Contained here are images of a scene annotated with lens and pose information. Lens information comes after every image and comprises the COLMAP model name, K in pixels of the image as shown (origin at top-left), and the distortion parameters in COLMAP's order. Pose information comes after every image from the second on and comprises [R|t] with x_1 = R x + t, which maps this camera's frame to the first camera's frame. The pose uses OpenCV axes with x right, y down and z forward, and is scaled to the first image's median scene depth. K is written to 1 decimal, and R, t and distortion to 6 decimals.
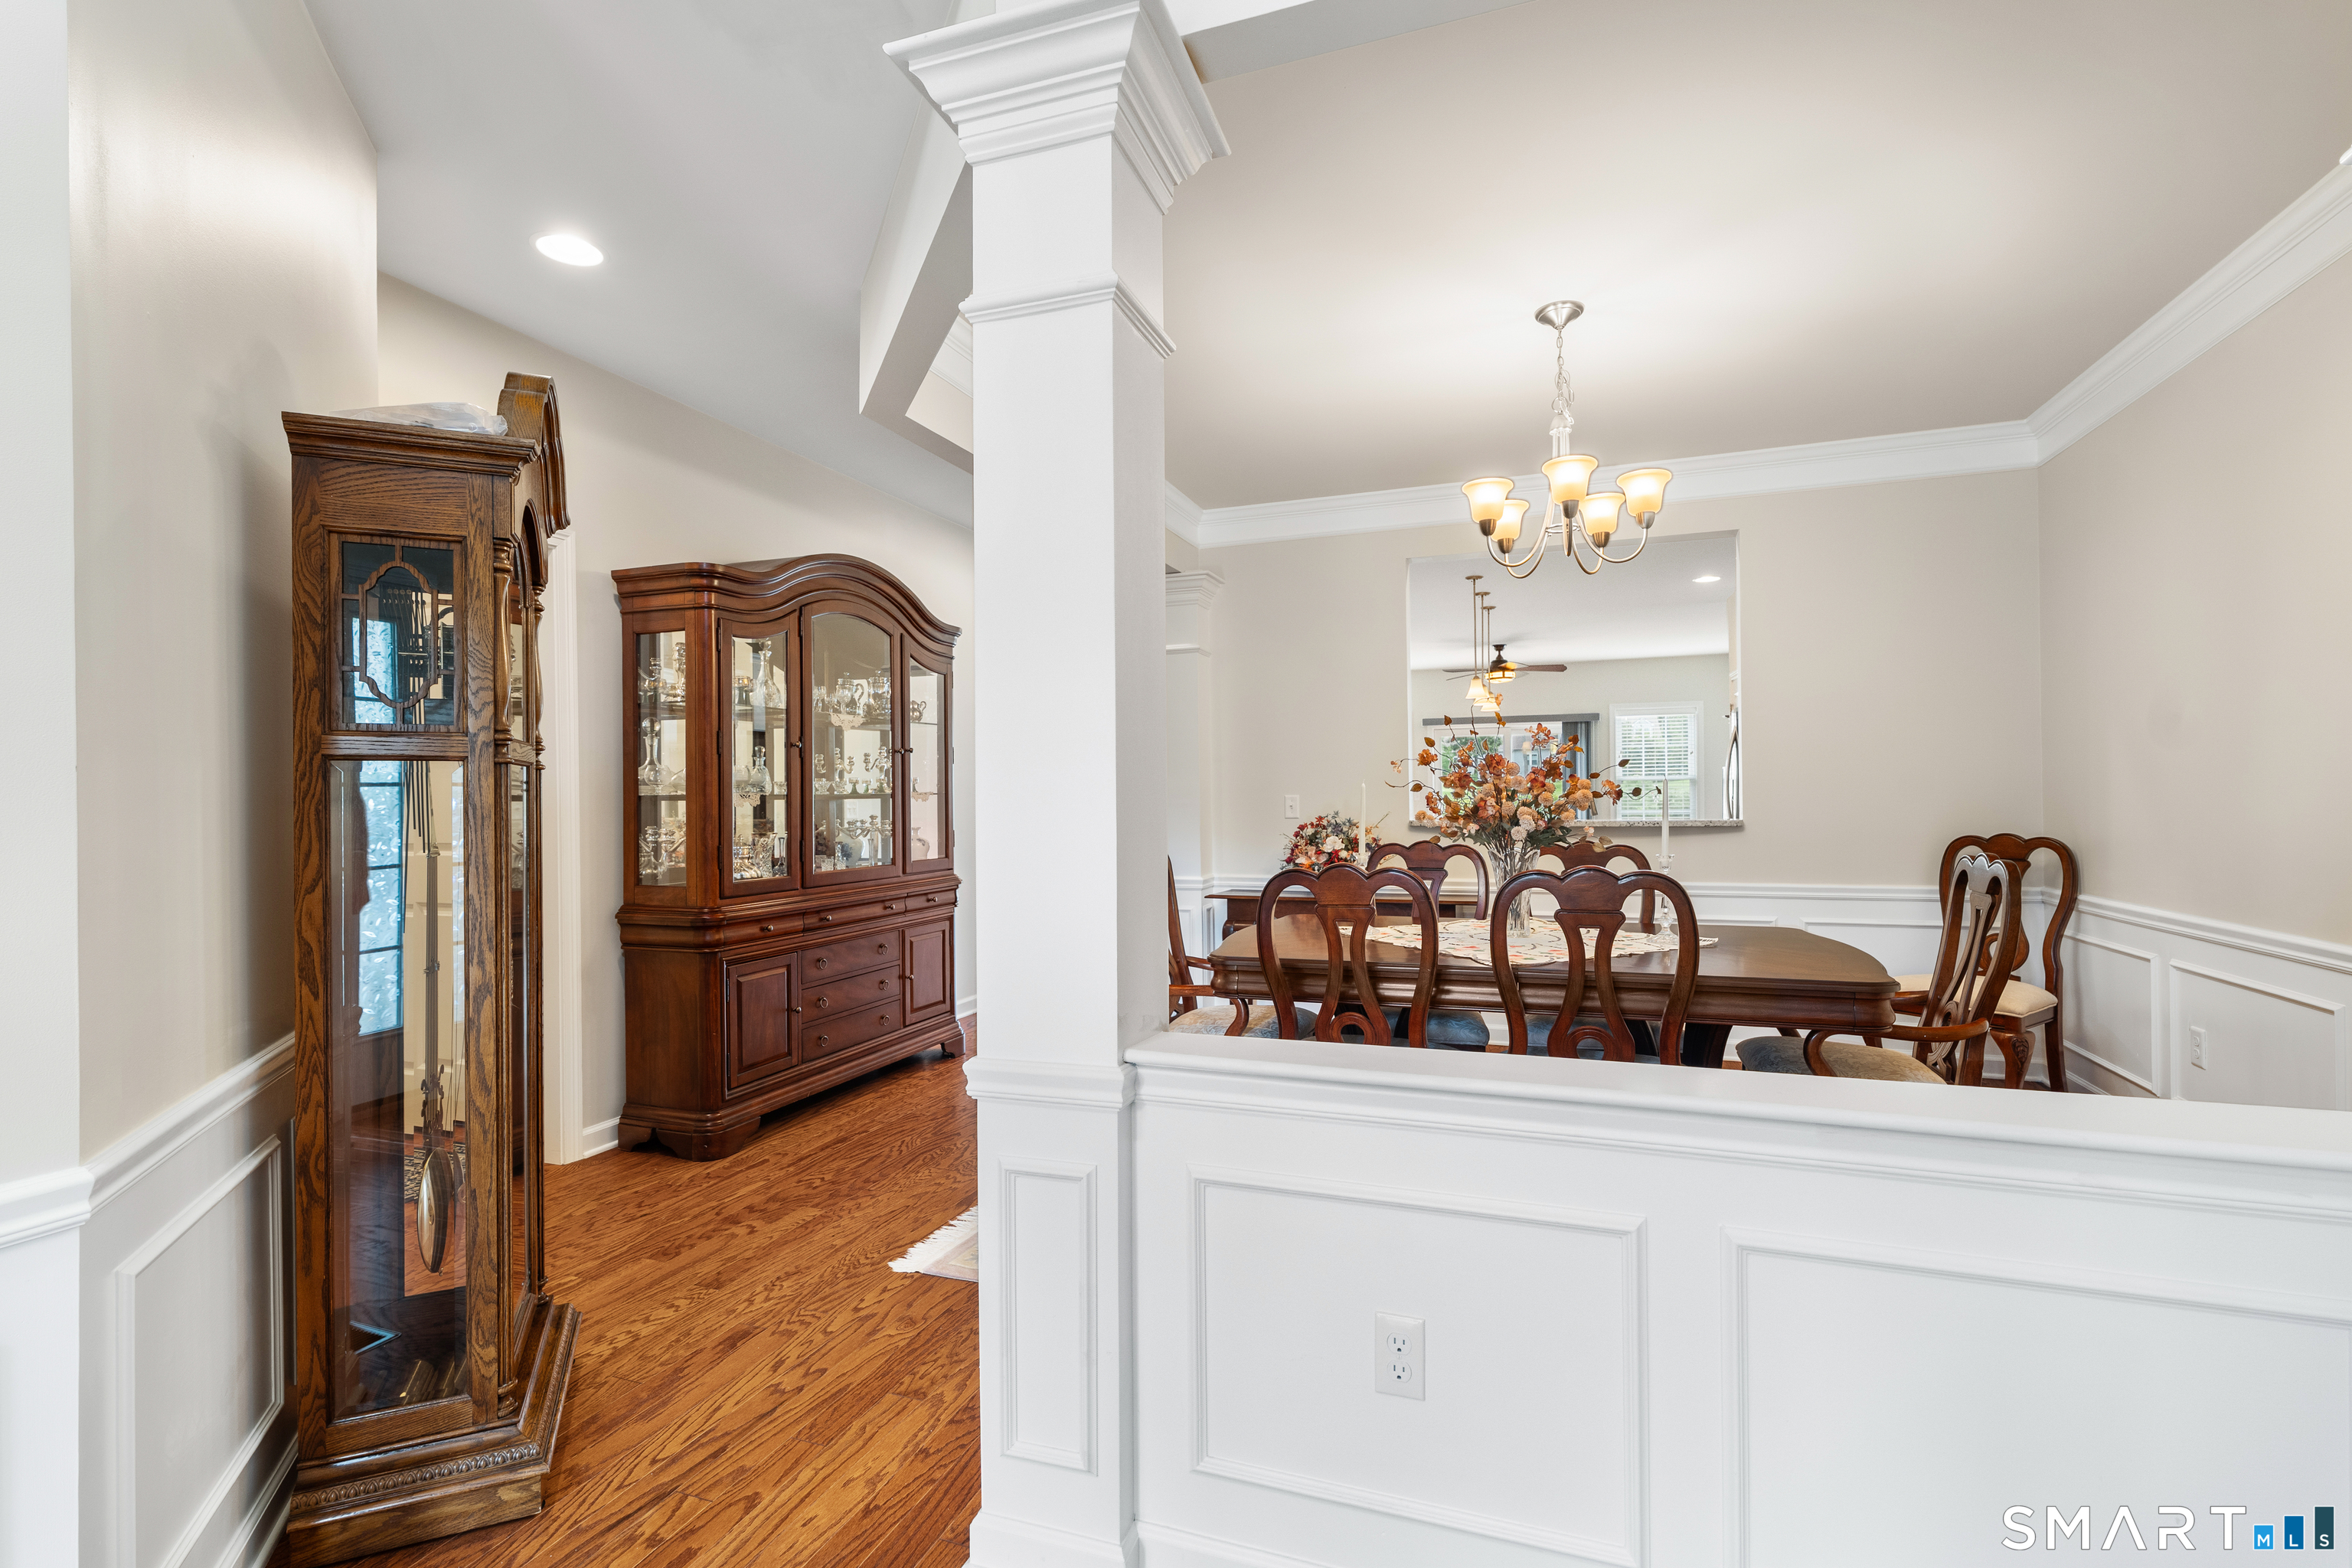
lens RADIAL K [[1040.0, 0, 1176.0], [0, 1040.0, 784.0], [0, 0, 1]] dist [0.000641, 0.000238]
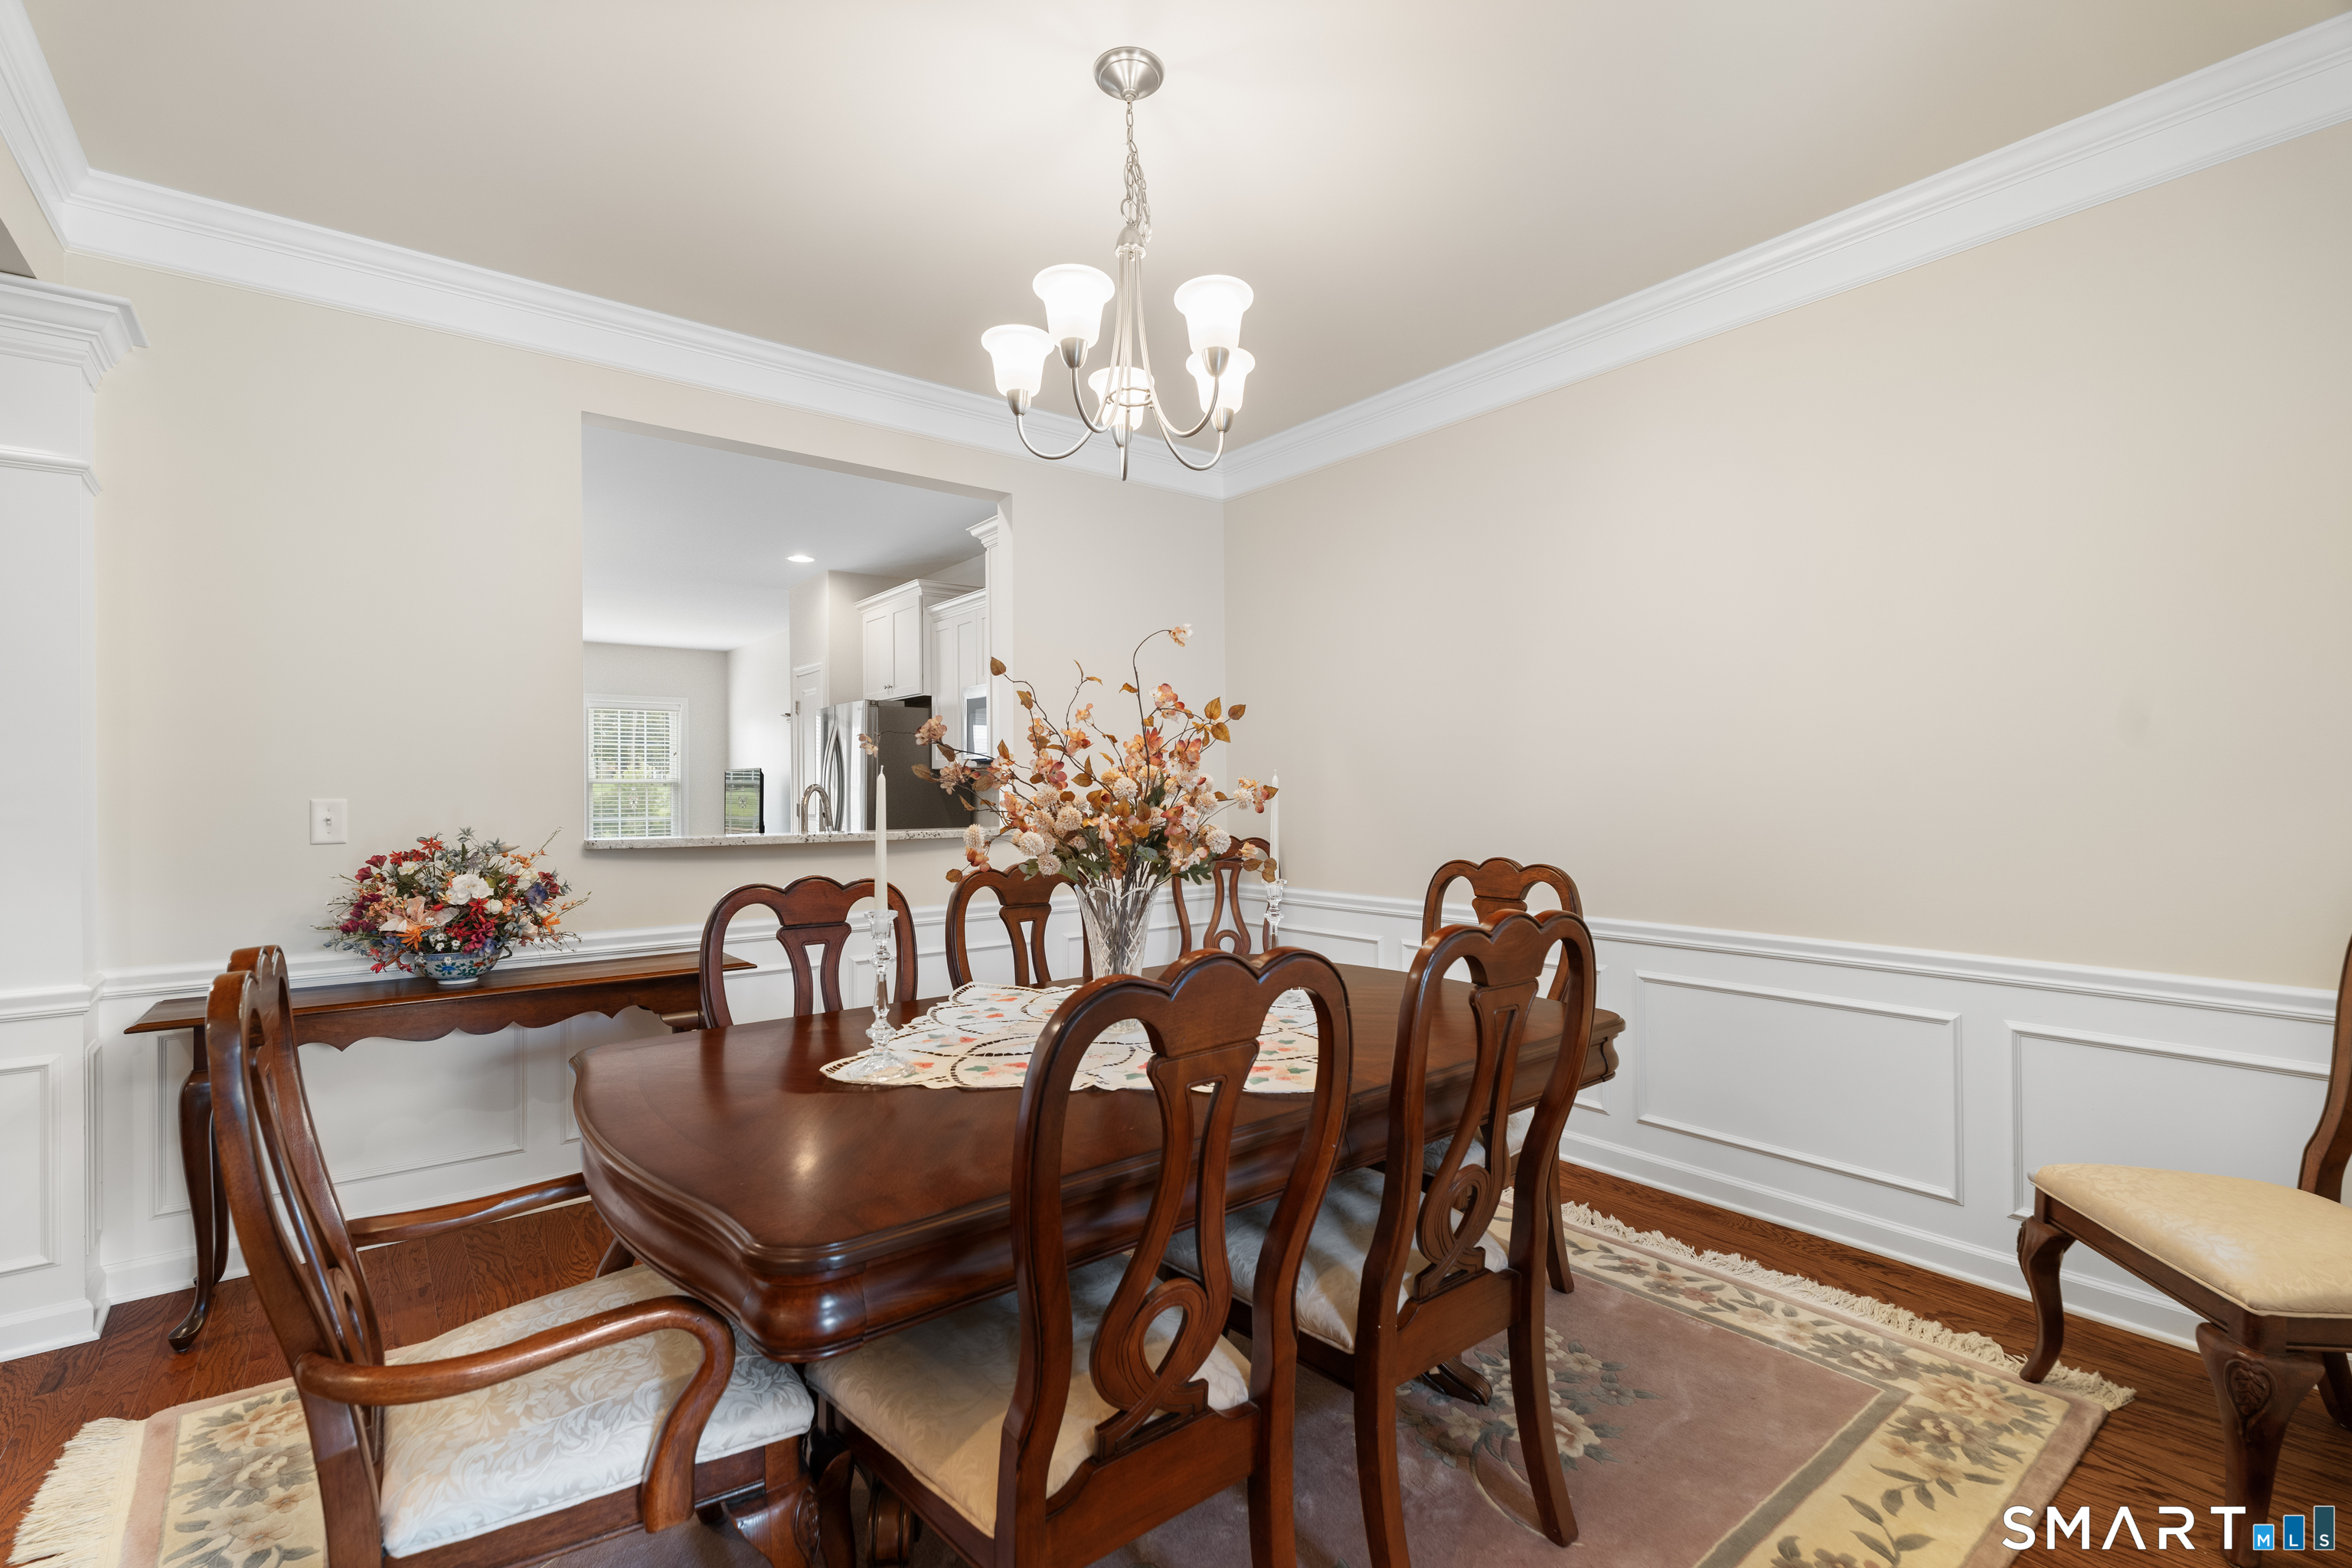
lens RADIAL K [[1040.0, 0, 1176.0], [0, 1040.0, 784.0], [0, 0, 1]] dist [0.000641, 0.000238]
pose [[0.527772, 0.012398, 0.849296, -0.115329], [-0.006463, 0.999923, -0.010581, 0.006455], [-0.849362, 0.000096, 0.527811, 0.403396]]
